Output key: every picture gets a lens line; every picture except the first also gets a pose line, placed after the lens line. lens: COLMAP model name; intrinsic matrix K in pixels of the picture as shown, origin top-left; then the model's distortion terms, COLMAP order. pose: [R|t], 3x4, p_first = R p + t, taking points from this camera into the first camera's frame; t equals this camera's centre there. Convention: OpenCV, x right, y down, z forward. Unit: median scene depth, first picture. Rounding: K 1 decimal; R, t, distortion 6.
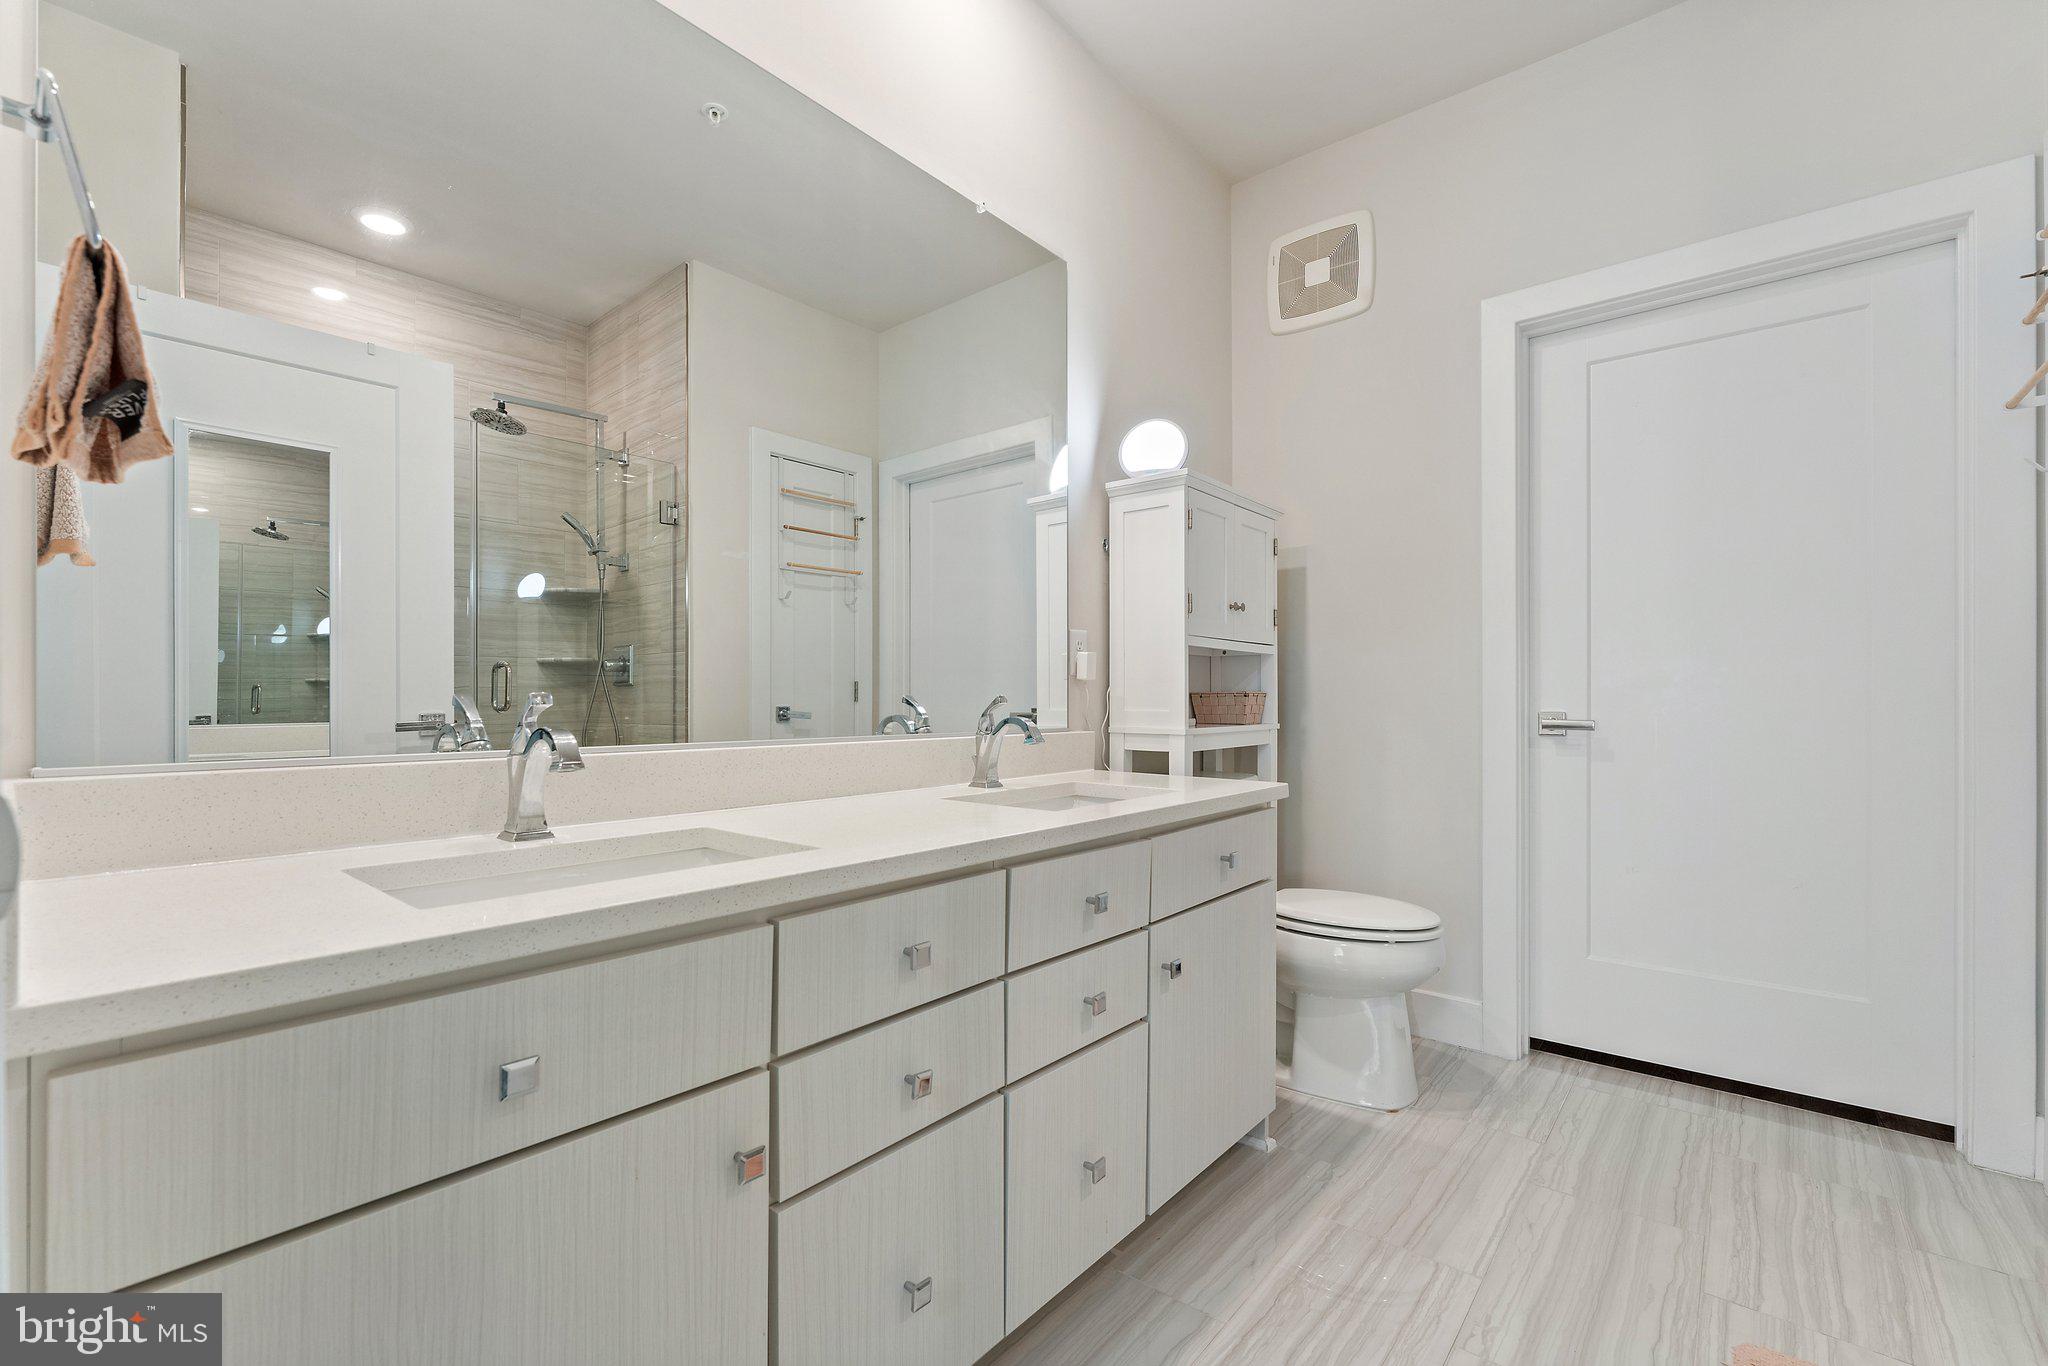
lens RADIAL K [[860.6, 0, 1019.2], [0, 860.6, 692.1], [0, 0, 1]] dist [-0.004818, 0.000371]
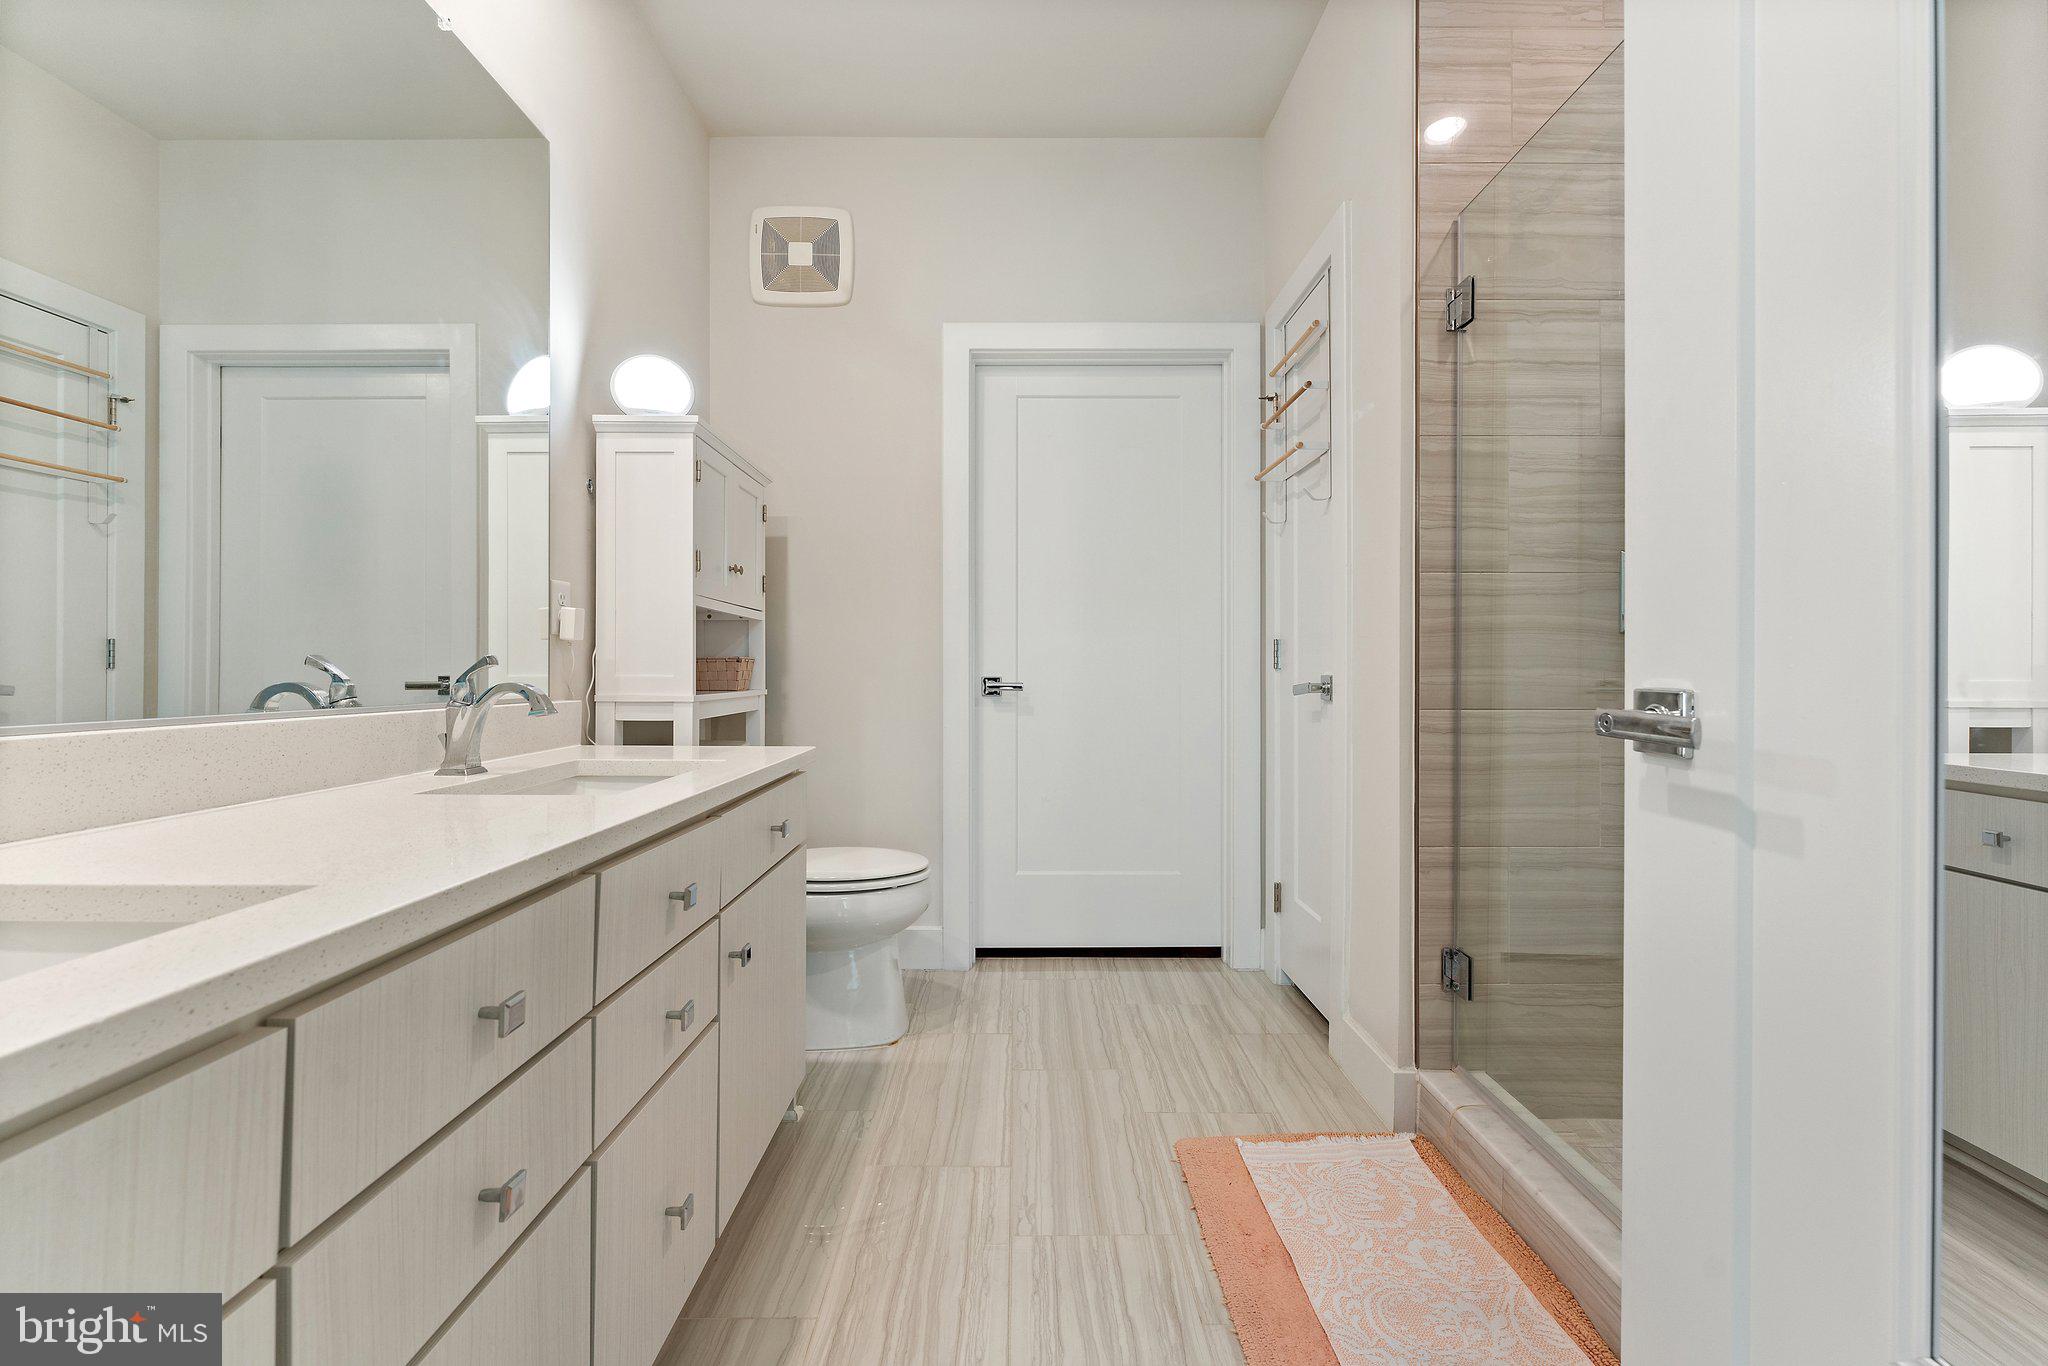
lens RADIAL K [[816.1, 0, 1018.5], [0, 816.1, 661.6], [0, 0, 1]] dist [-0.000328, 0.000276]
pose [[0.769506, 0.007976, 0.638590, -0.098423], [-0.007088, 0.999967, -0.003950, 0.007081], [-0.638600, -0.001487, 0.769537, 0.095533]]
